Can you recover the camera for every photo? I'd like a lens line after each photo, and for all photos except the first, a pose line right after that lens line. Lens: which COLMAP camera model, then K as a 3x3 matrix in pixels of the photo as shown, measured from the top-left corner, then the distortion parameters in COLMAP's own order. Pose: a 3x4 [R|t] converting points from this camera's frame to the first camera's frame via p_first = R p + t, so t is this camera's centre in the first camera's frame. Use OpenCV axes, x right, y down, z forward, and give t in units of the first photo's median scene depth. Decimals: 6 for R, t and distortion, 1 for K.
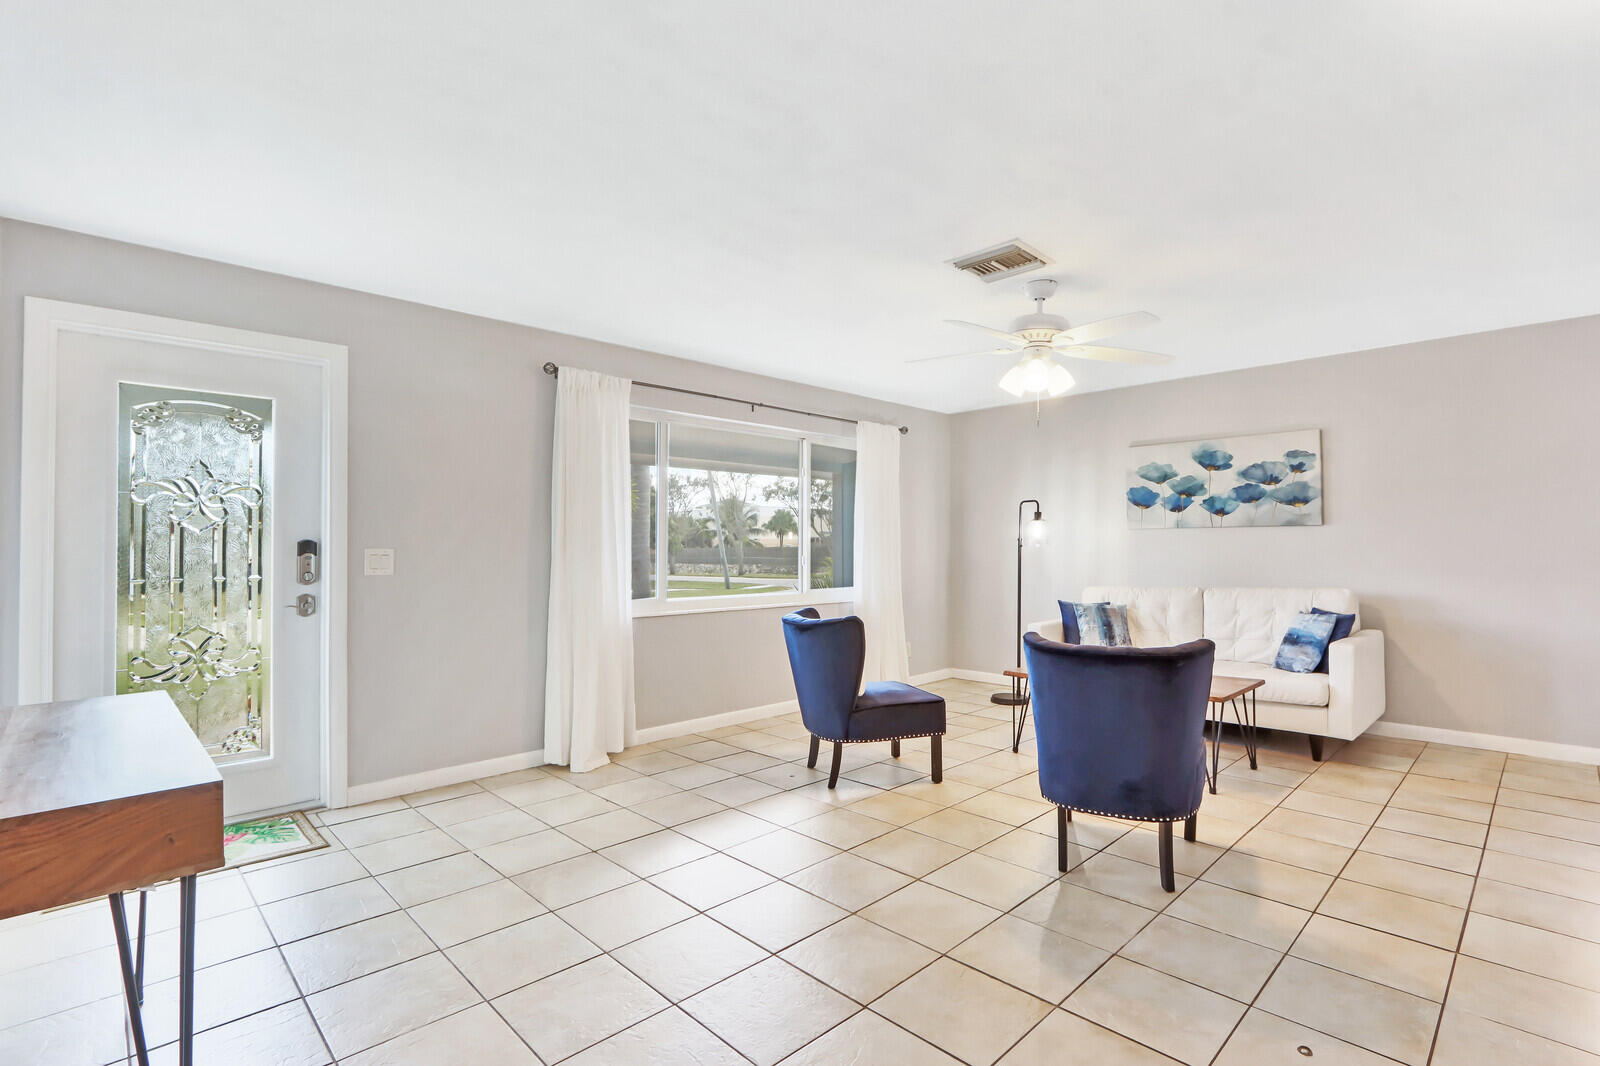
lens RADIAL K [[757.3, 0, 815.3], [0, 757.3, 532.6], [0, 0, 1]] dist [-0.018814, 0.002663]
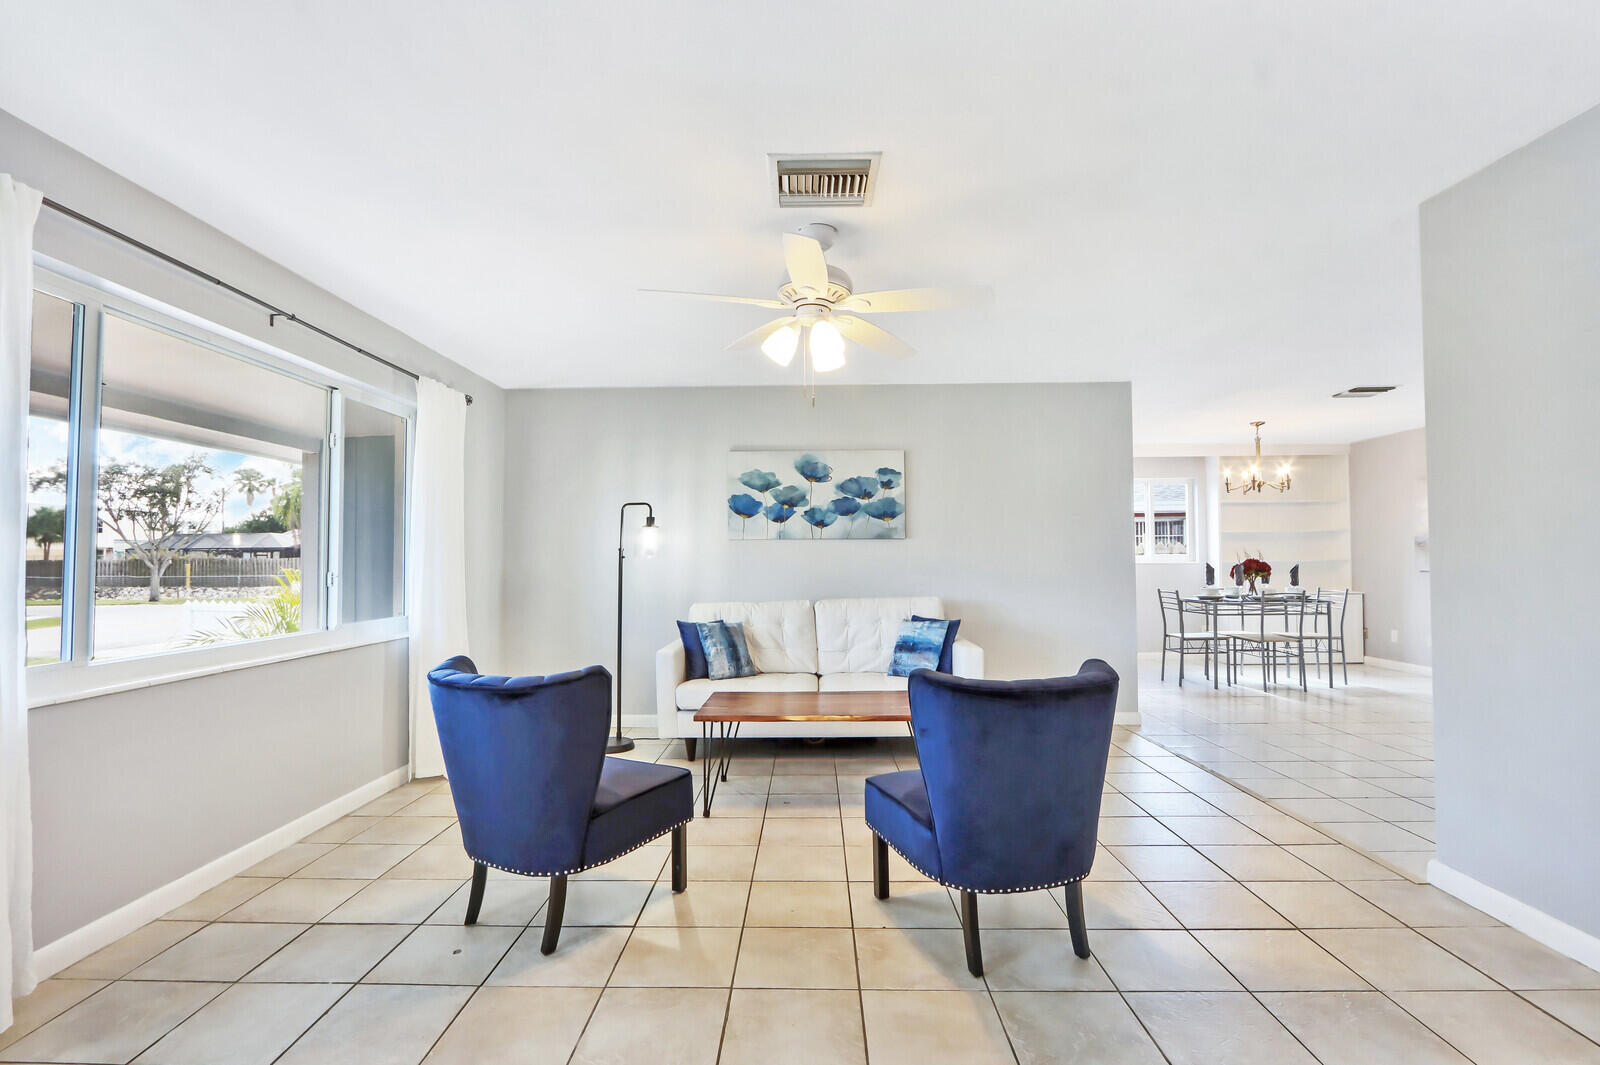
lens RADIAL K [[757.3, 0, 794.0], [0, 757.3, 532.1], [0, 0, 1]] dist [-0.018814, 0.002663]
pose [[0.726898, 0.025523, 0.686271, -0.181303], [-0.012361, 0.999633, -0.024085, 0.008566], [-0.686634, 0.009024, 0.726947, 0.297202]]
